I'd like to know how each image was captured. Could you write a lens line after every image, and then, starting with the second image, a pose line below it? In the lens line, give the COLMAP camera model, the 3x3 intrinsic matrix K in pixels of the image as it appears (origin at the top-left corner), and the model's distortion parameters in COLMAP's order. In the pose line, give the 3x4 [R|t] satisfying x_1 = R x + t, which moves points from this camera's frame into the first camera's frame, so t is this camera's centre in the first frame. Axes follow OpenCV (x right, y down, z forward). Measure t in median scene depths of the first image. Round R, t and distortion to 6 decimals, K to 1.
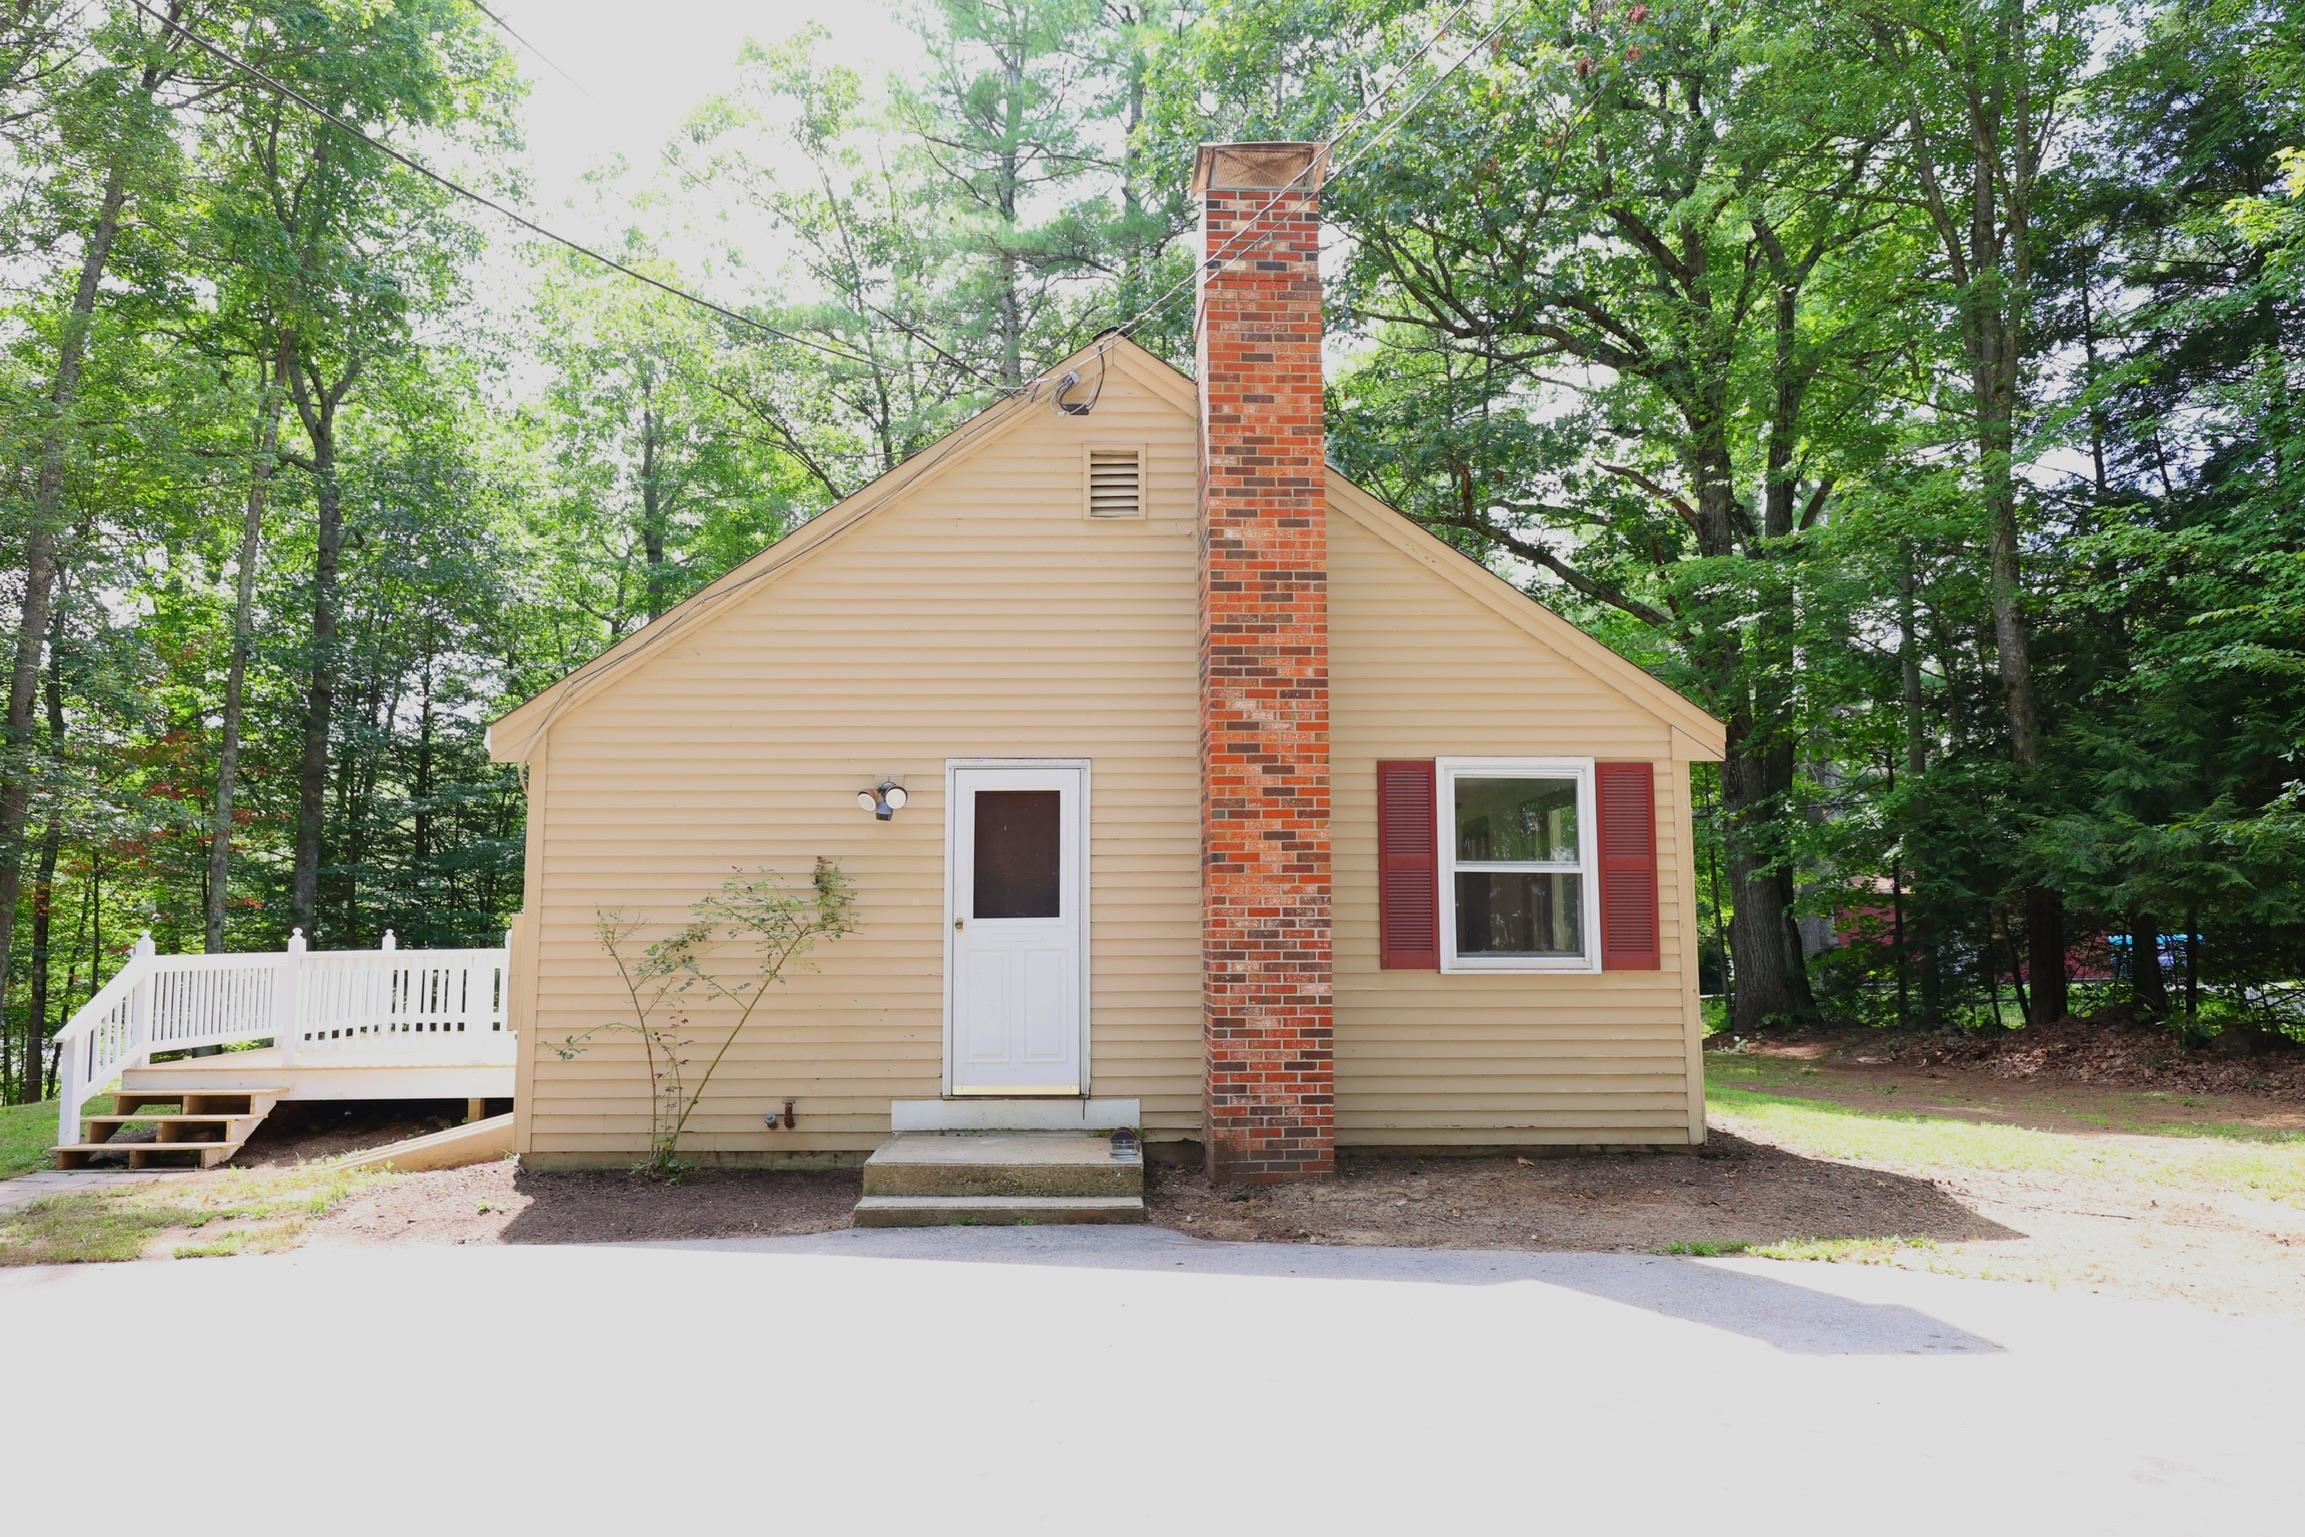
lens RADIAL K [[1507.2, 0, 1153.3], [0, 1507.2, 762.7], [0, 0, 1]] dist [0.003650, 0.001065]
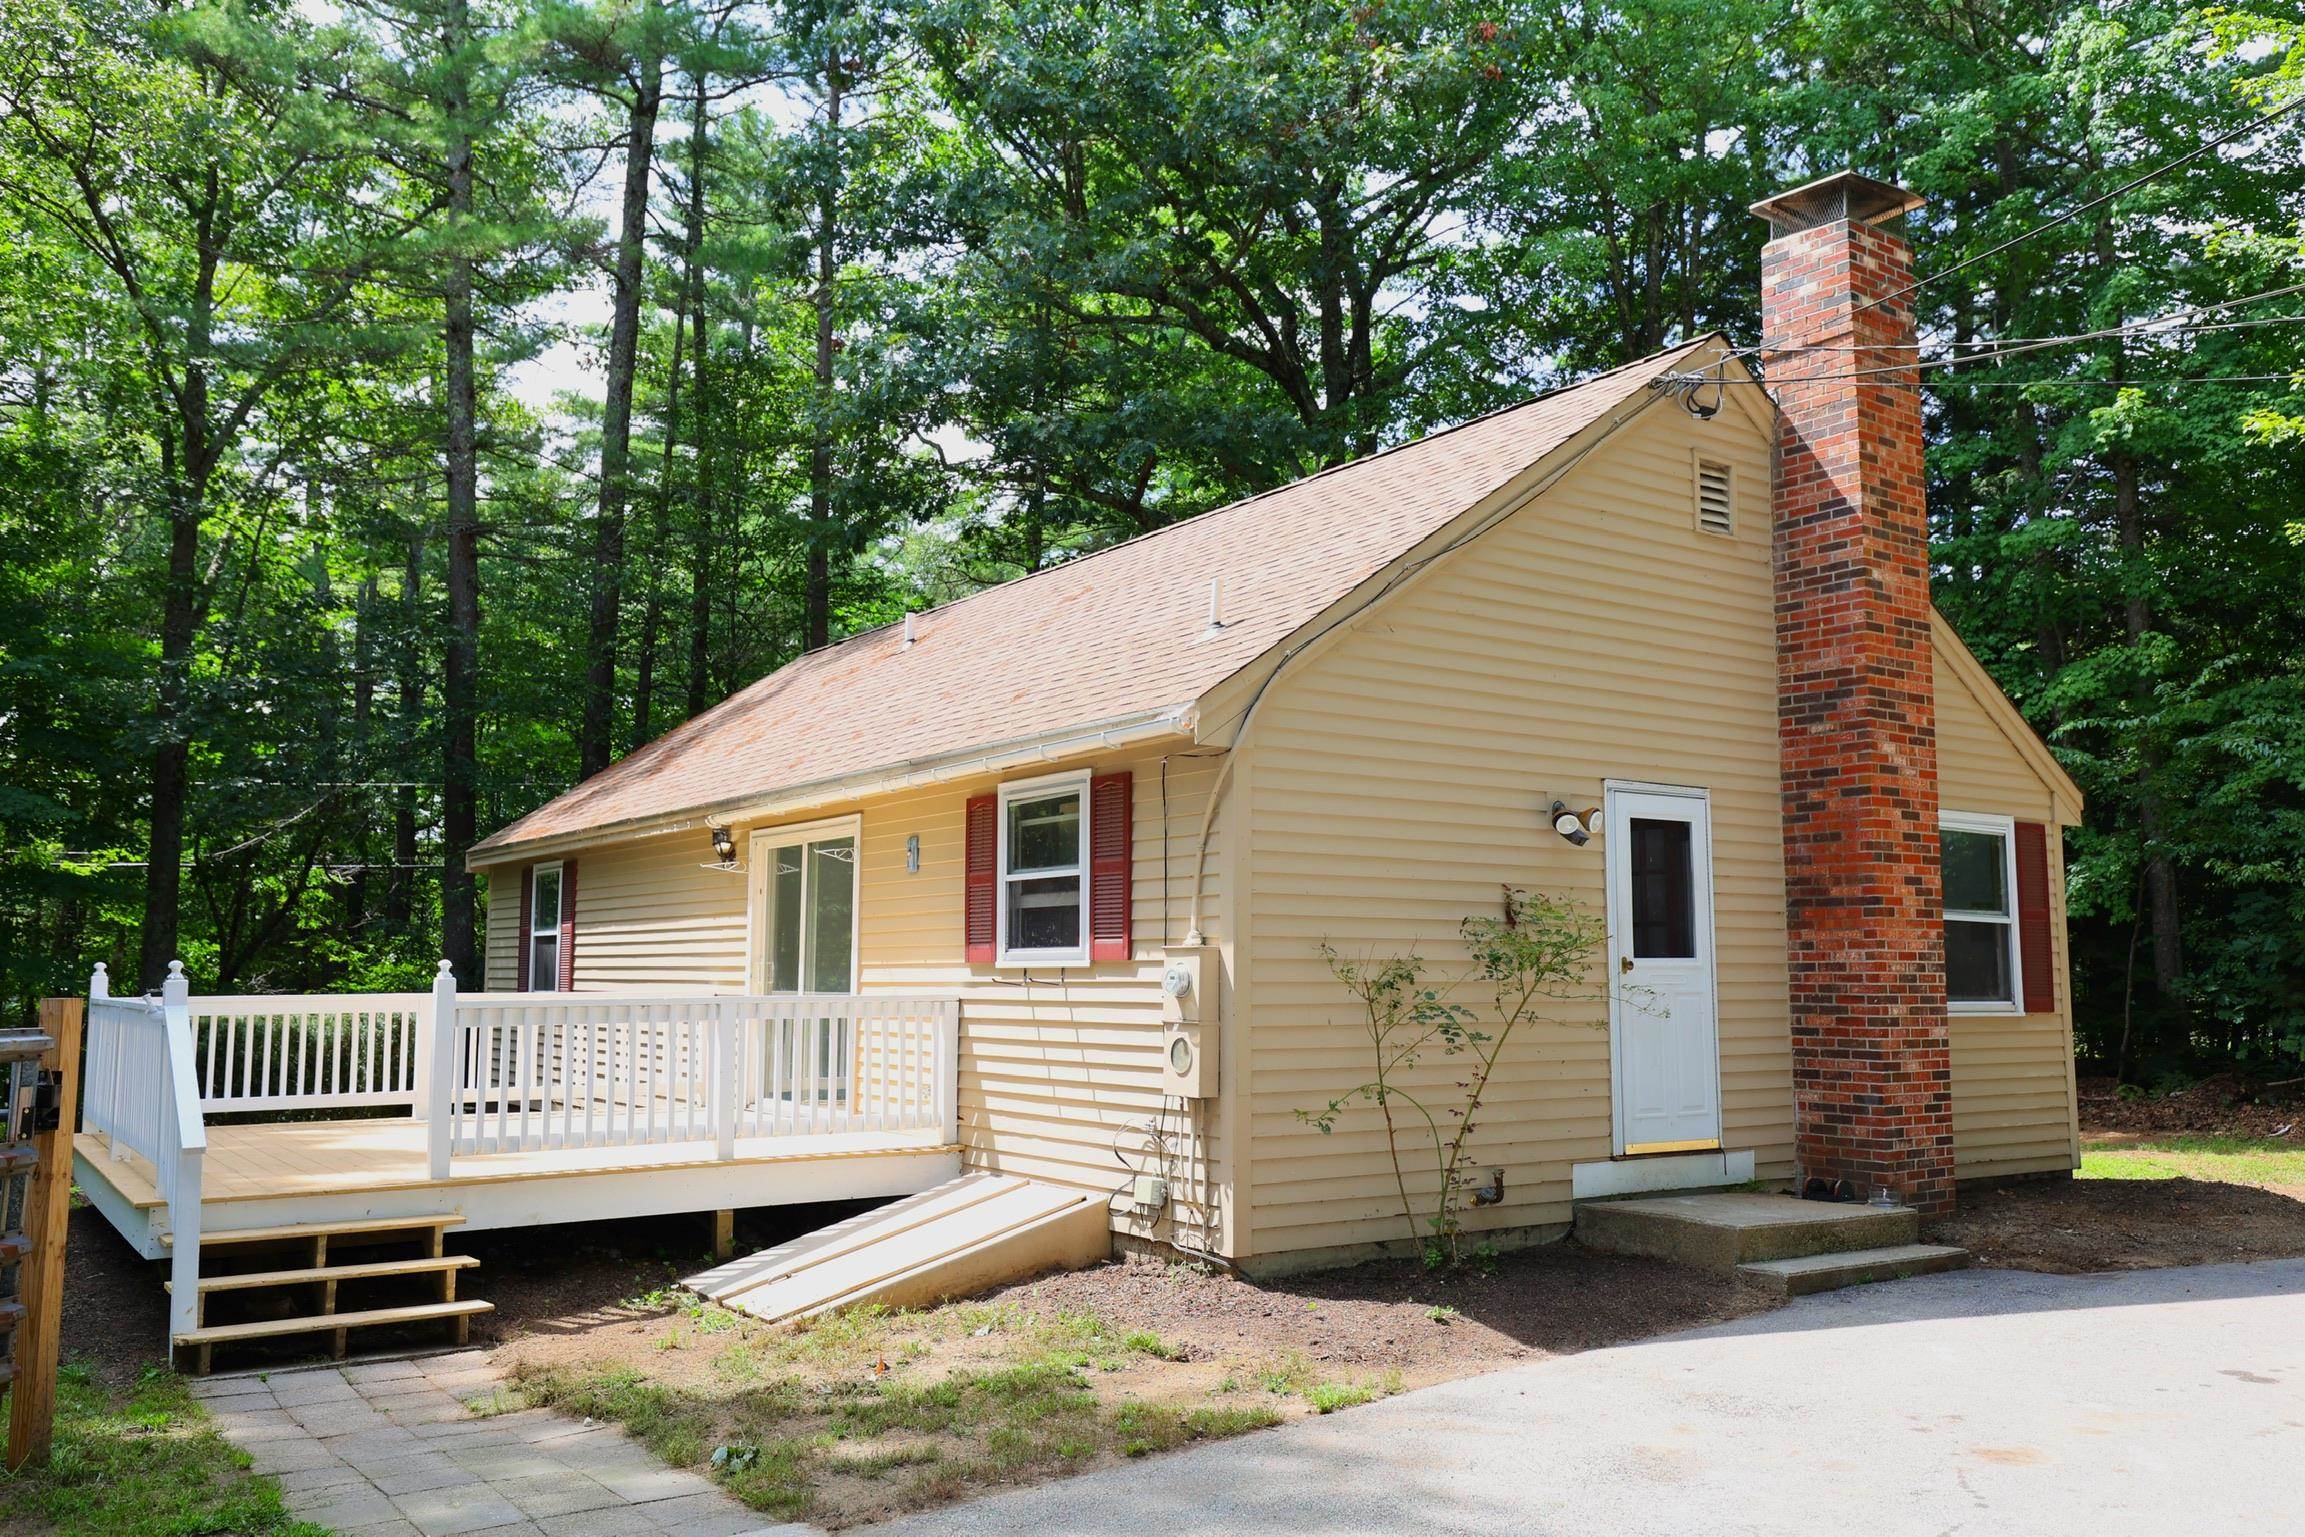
lens RADIAL K [[1871.4, 0, 1152.3], [0, 1871.4, 769.3], [0, 0, 1]] dist [0.025310, -0.001072]
pose [[0.819922, 0.069003, 0.568301, -1.004531], [-0.069336, 0.997371, -0.021065, 0.034093], [-0.568261, -0.022132, 0.822551, 0.243414]]
